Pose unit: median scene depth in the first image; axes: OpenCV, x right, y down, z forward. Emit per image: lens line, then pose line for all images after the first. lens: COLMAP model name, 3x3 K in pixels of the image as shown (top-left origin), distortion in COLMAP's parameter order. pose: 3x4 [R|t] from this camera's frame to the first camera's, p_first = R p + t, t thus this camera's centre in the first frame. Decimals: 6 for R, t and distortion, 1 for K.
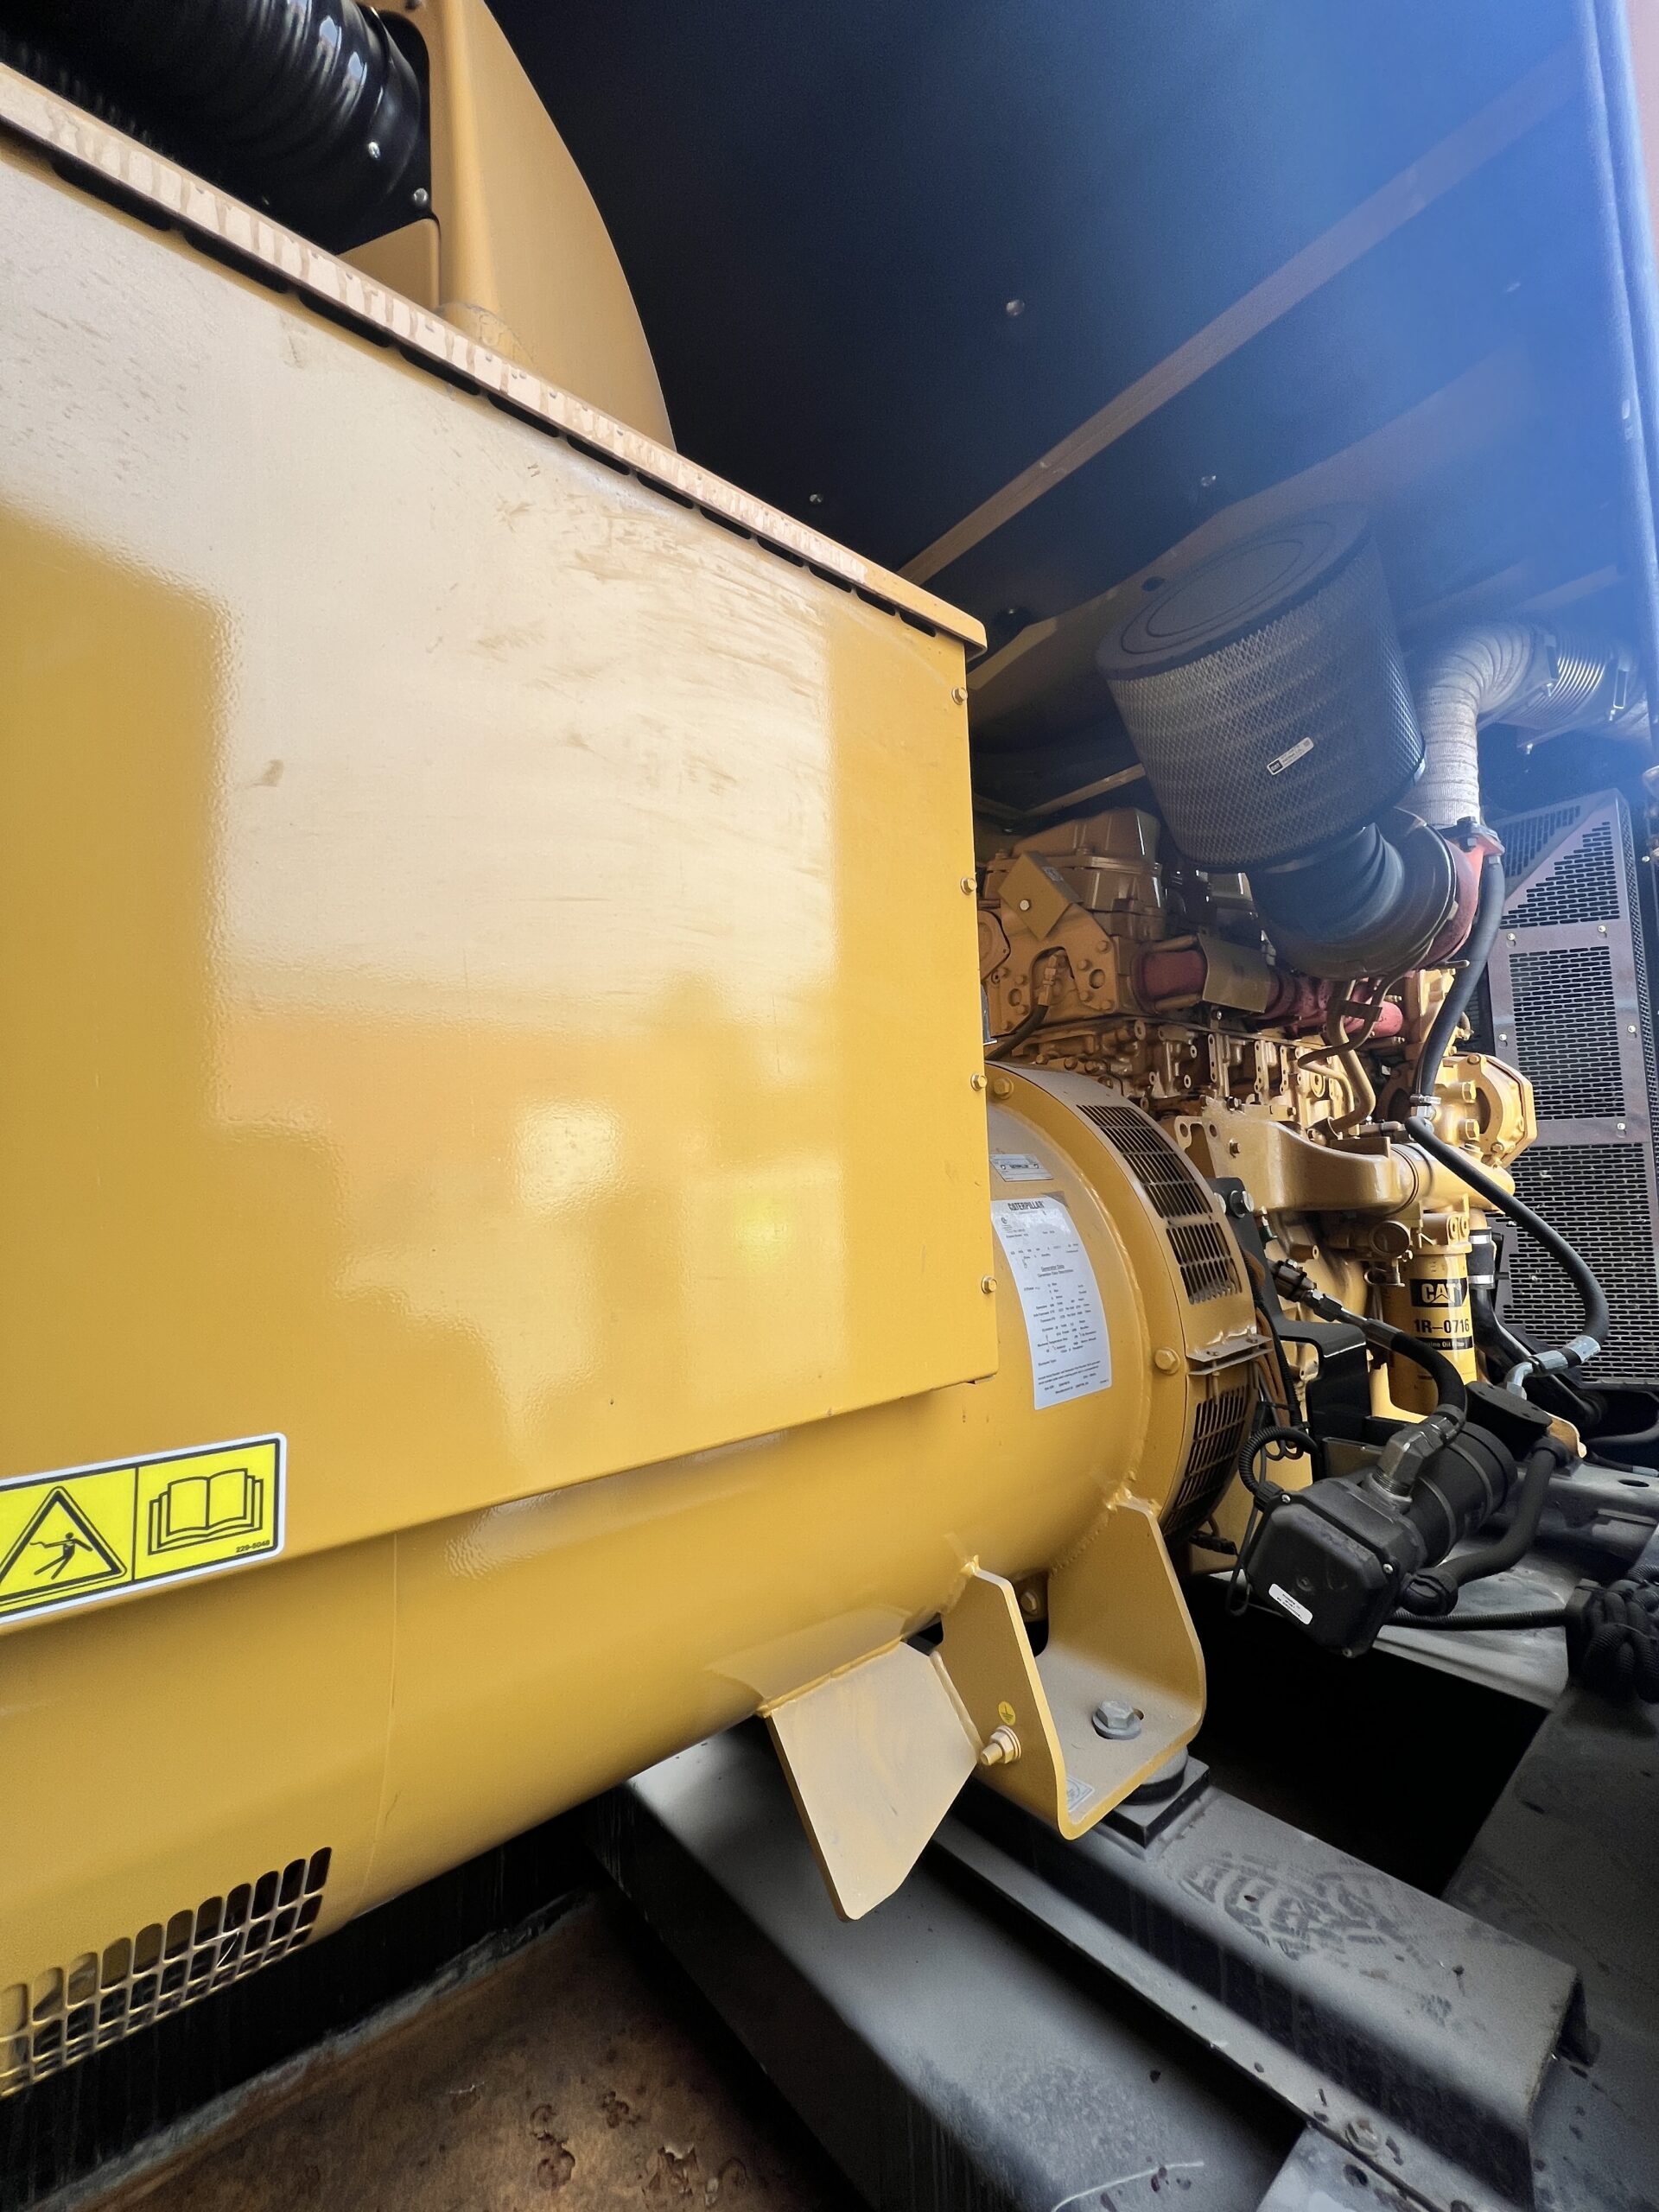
lens RADIAL K [[876.0, 0, 822.4], [0, 876.0, 1102.8], [0, 0, 1]] dist [-0.010550, 0.001432]
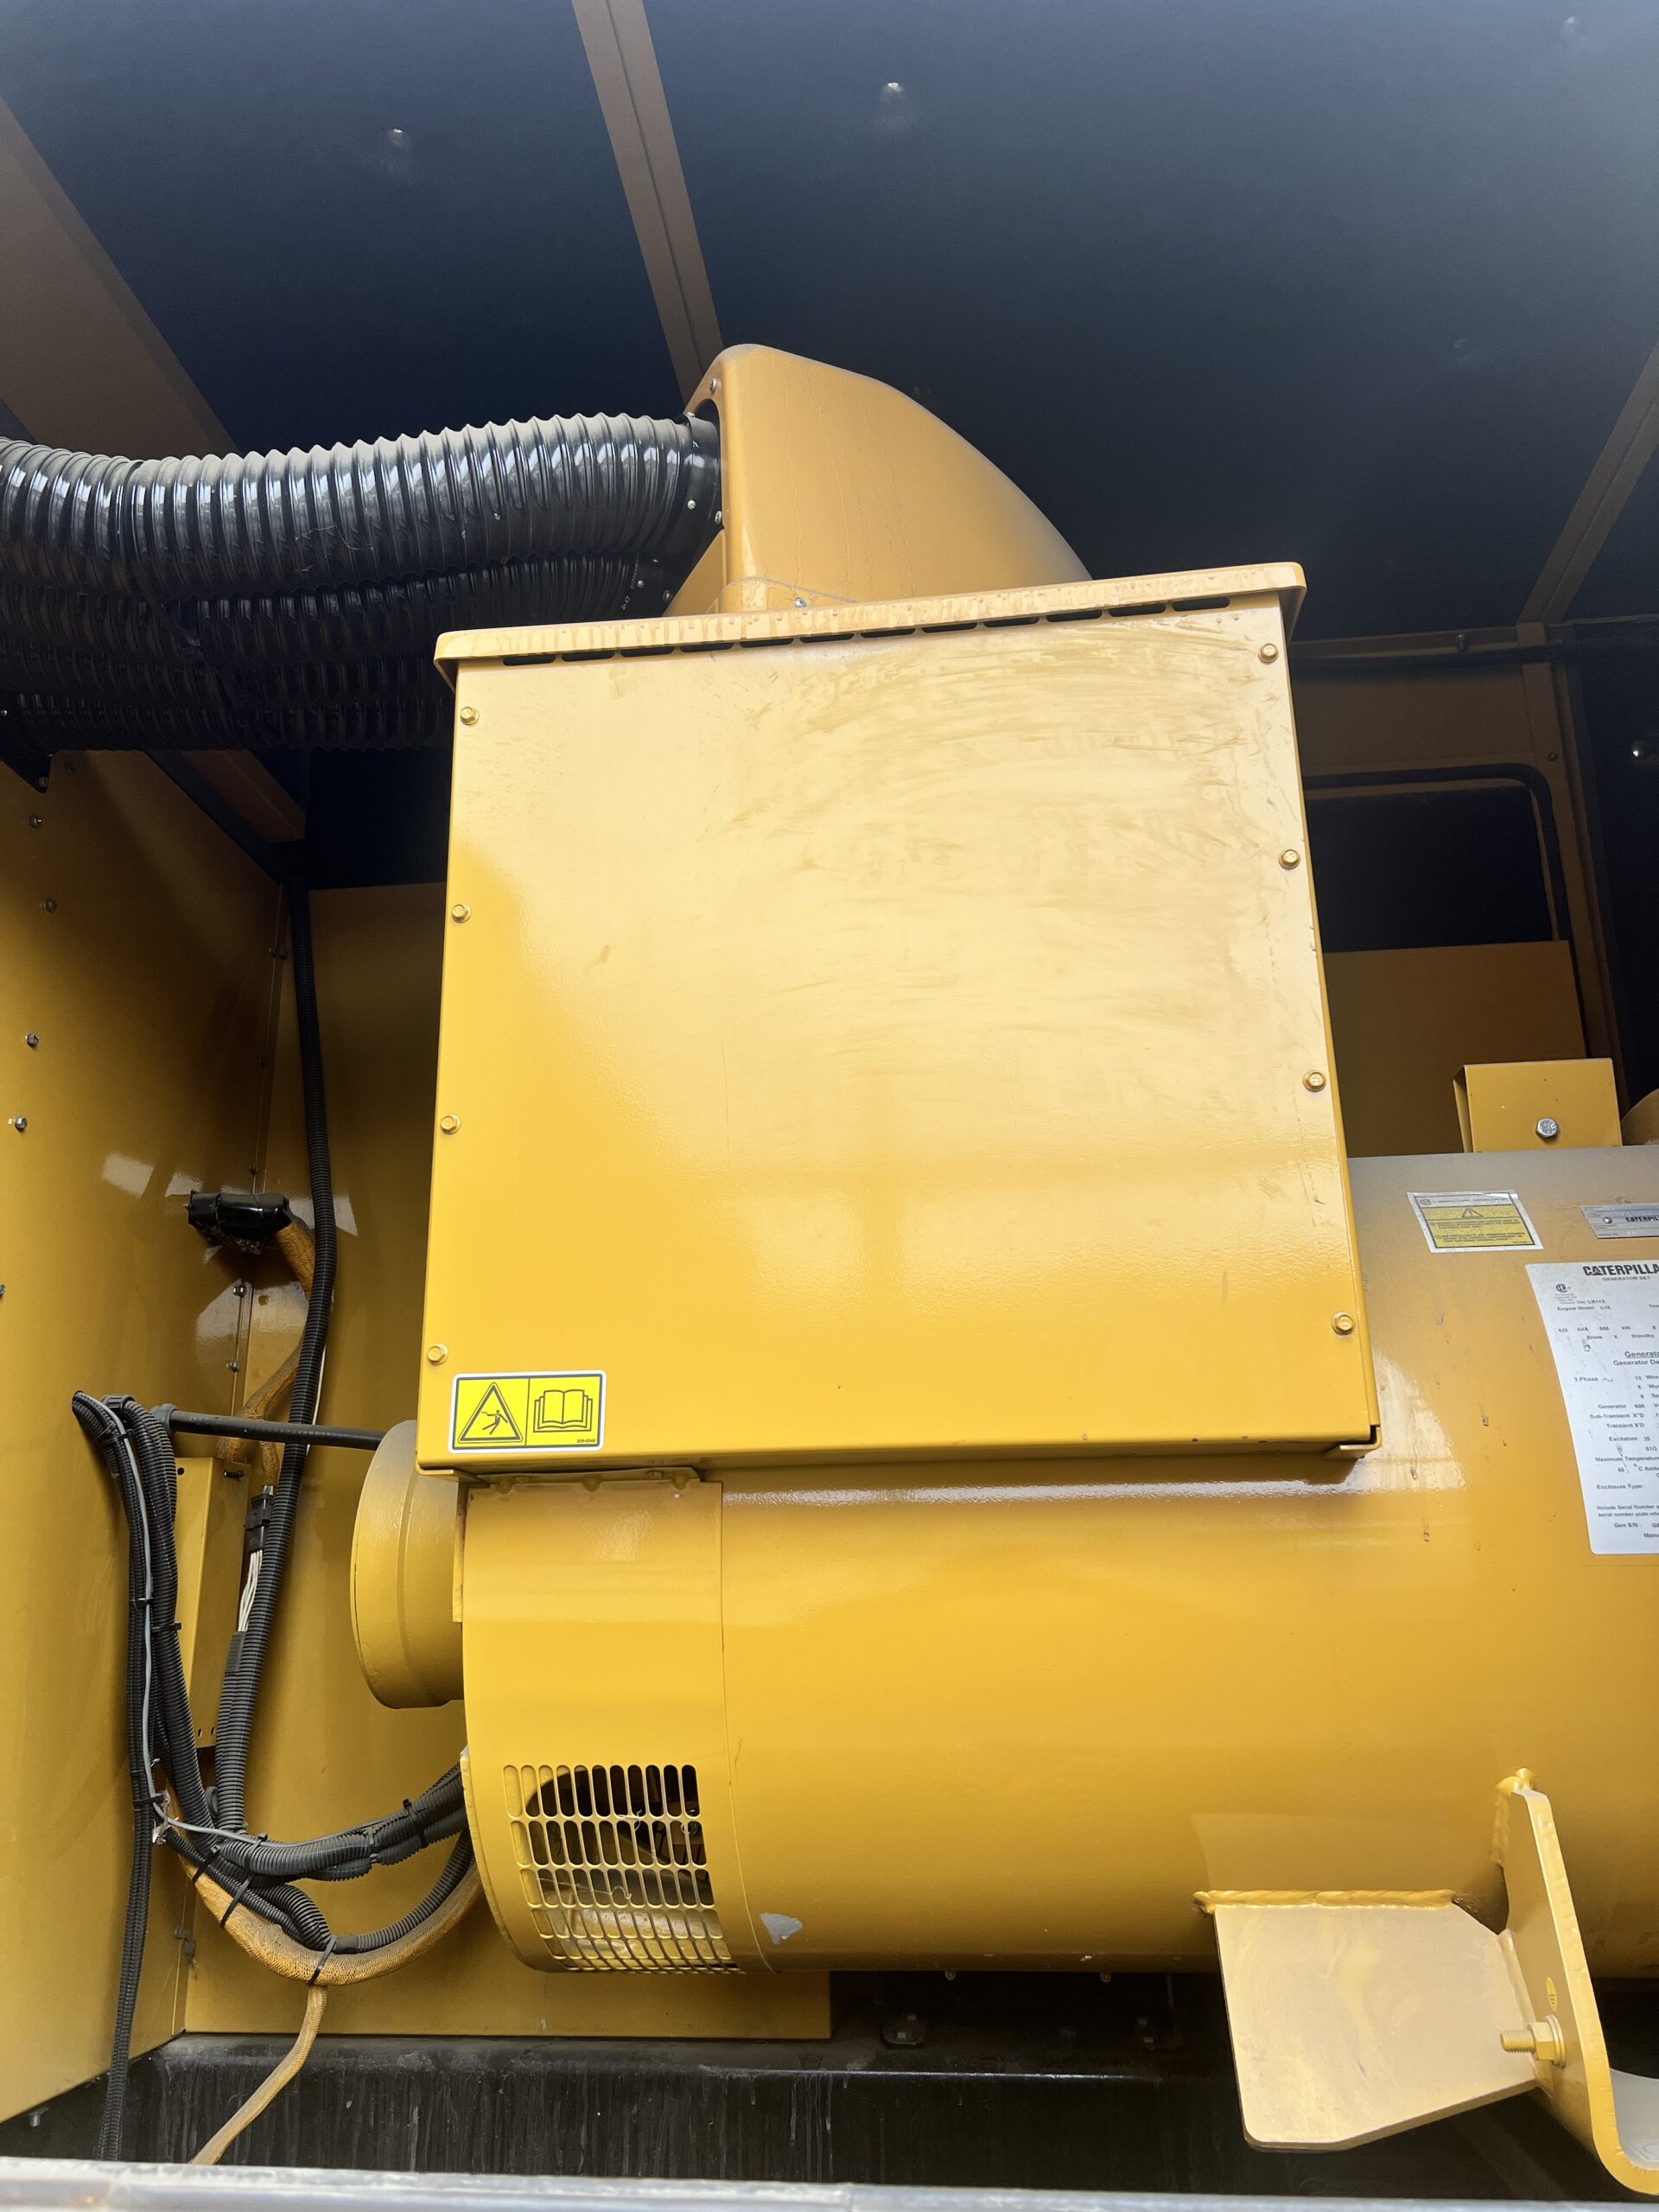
lens RADIAL K [[1658.2, 0, 834.0], [0, 1658.2, 1099.2], [0, 0, 1]] dist [0.036335, -0.057437]
pose [[0.682660, -0.196707, -0.703763, 0.652693], [0.051287, 0.973610, -0.222382, 0.214542], [0.728934, 0.115718, 0.674733, -0.259364]]
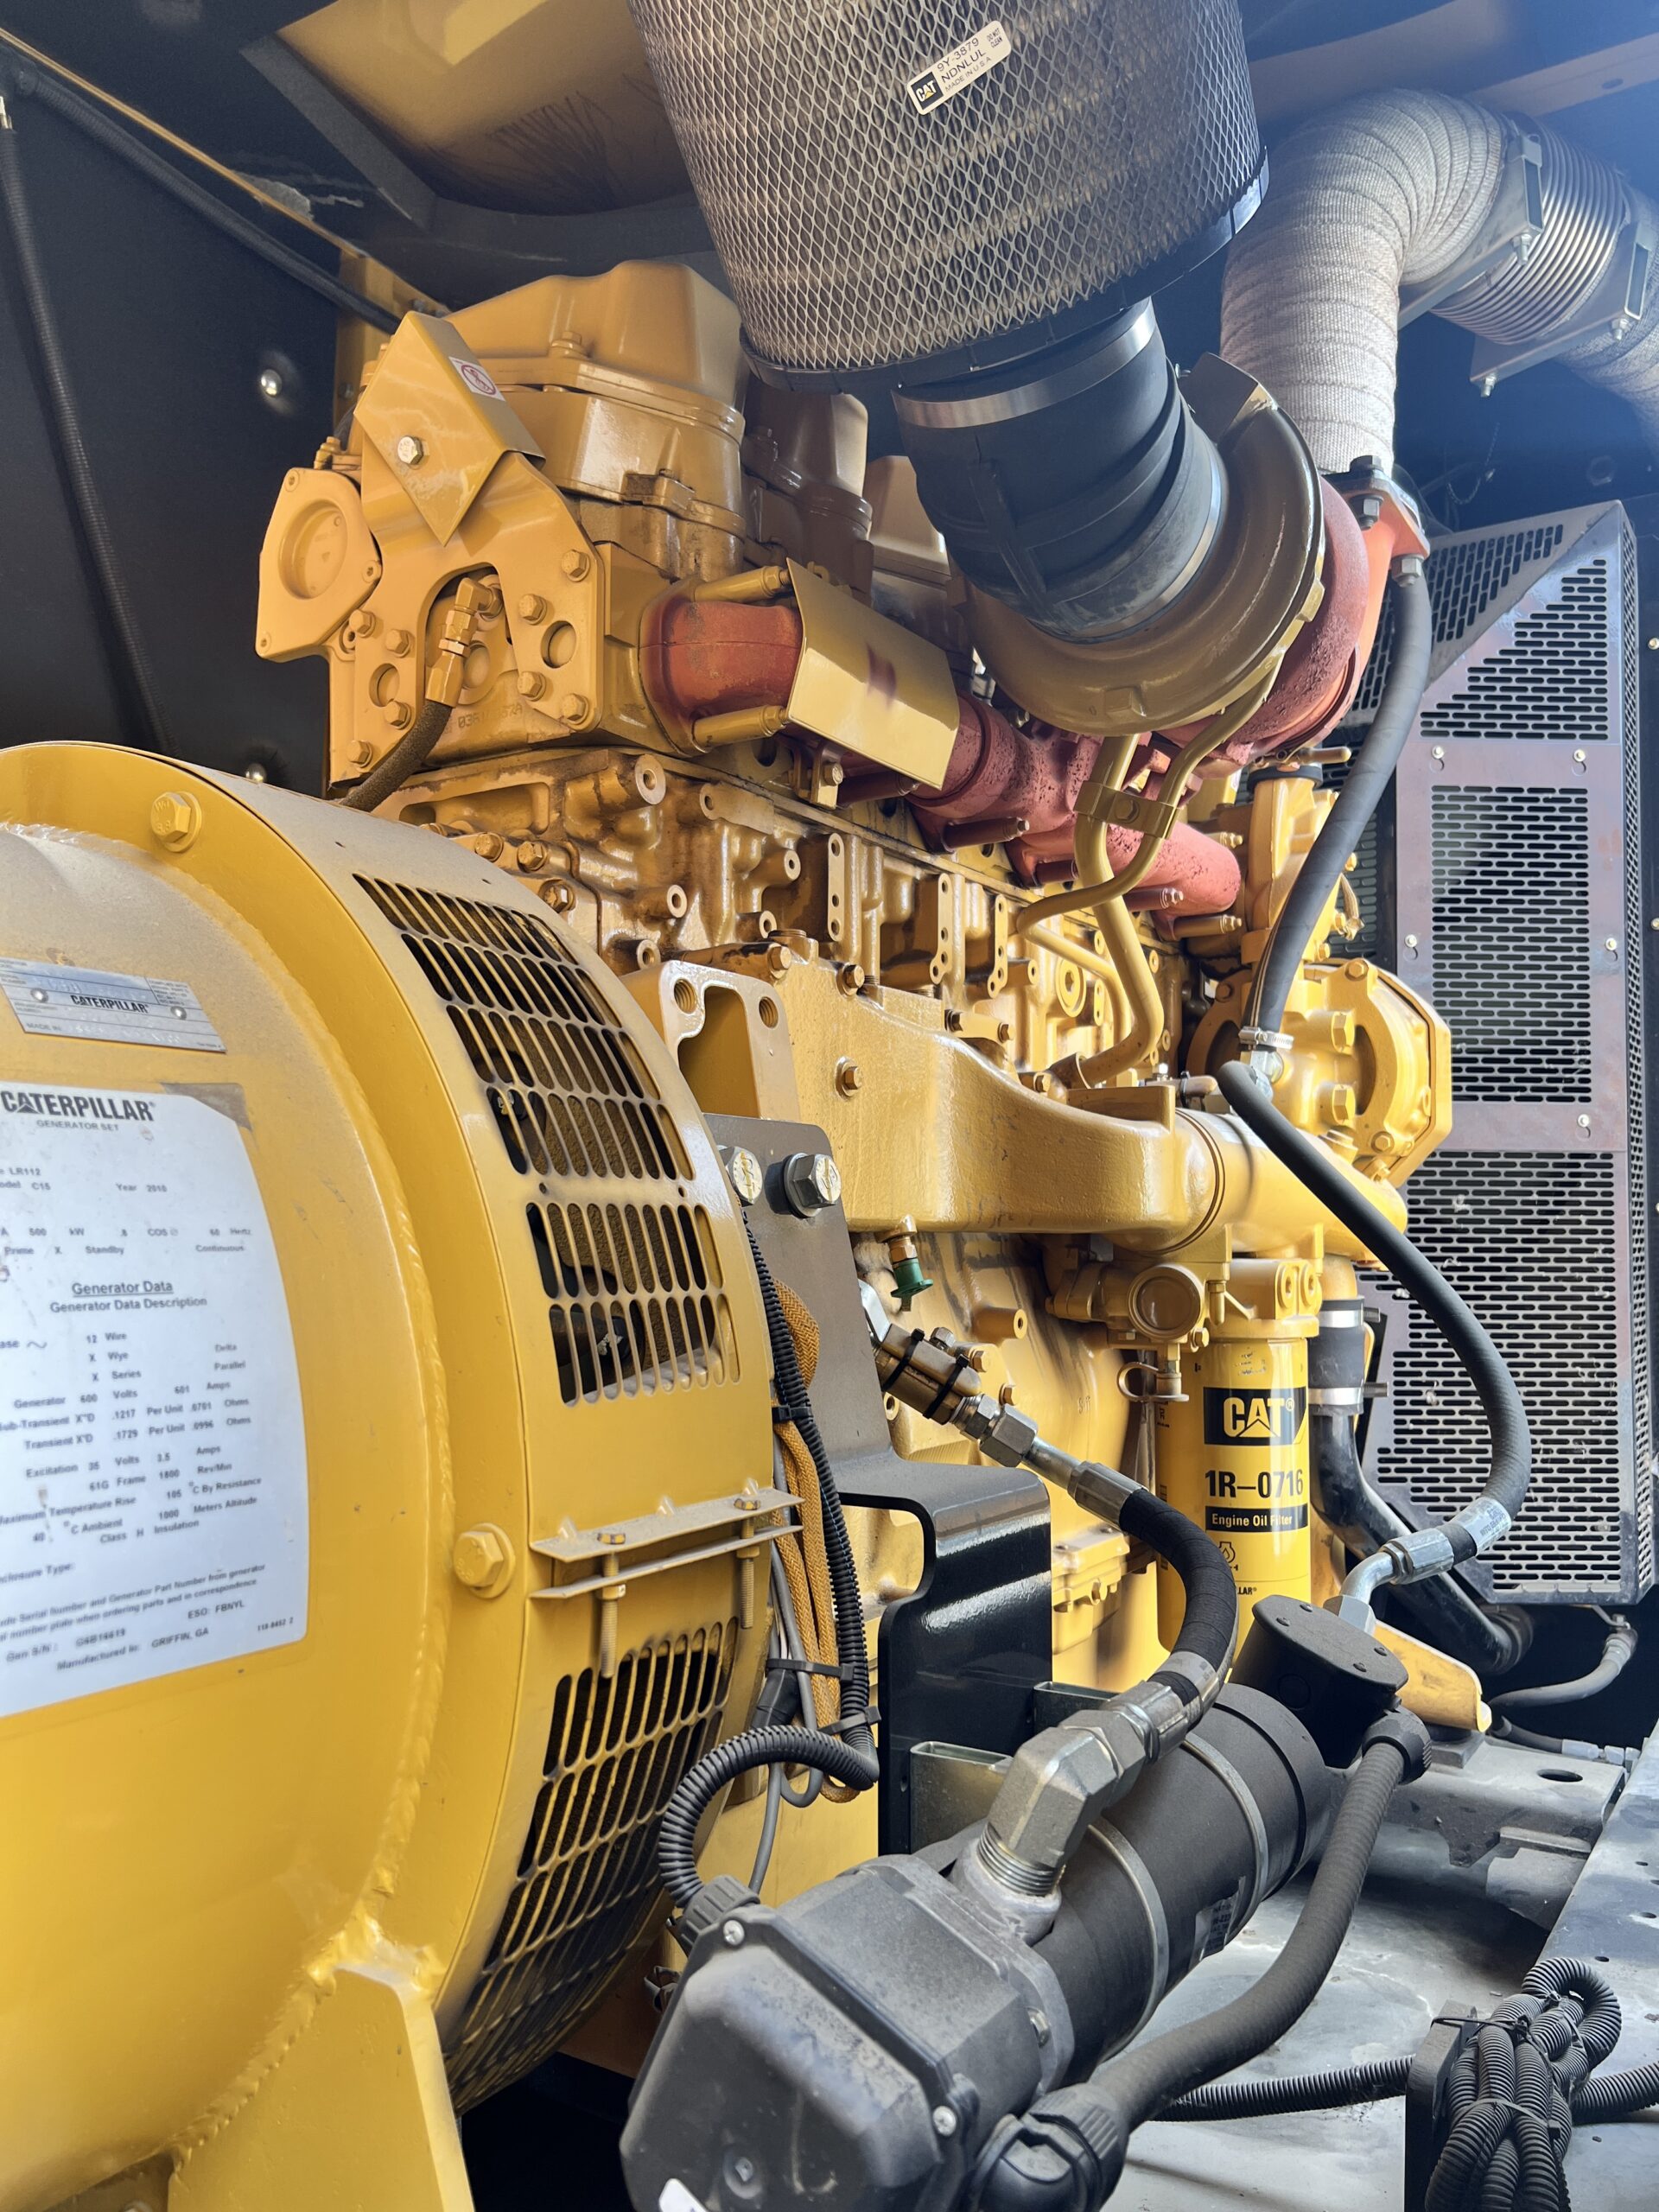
lens RADIAL K [[1658.2, 0, 833.3], [0, 1658.2, 1111.6], [0, 0, 1]] dist [0.036335, -0.057437]
pose [[0.949892, 0.060659, 0.306636, 0.277606], [-0.065155, 0.997865, 0.004437, 0.087439], [-0.305712, -0.024194, 0.951817, 0.274153]]
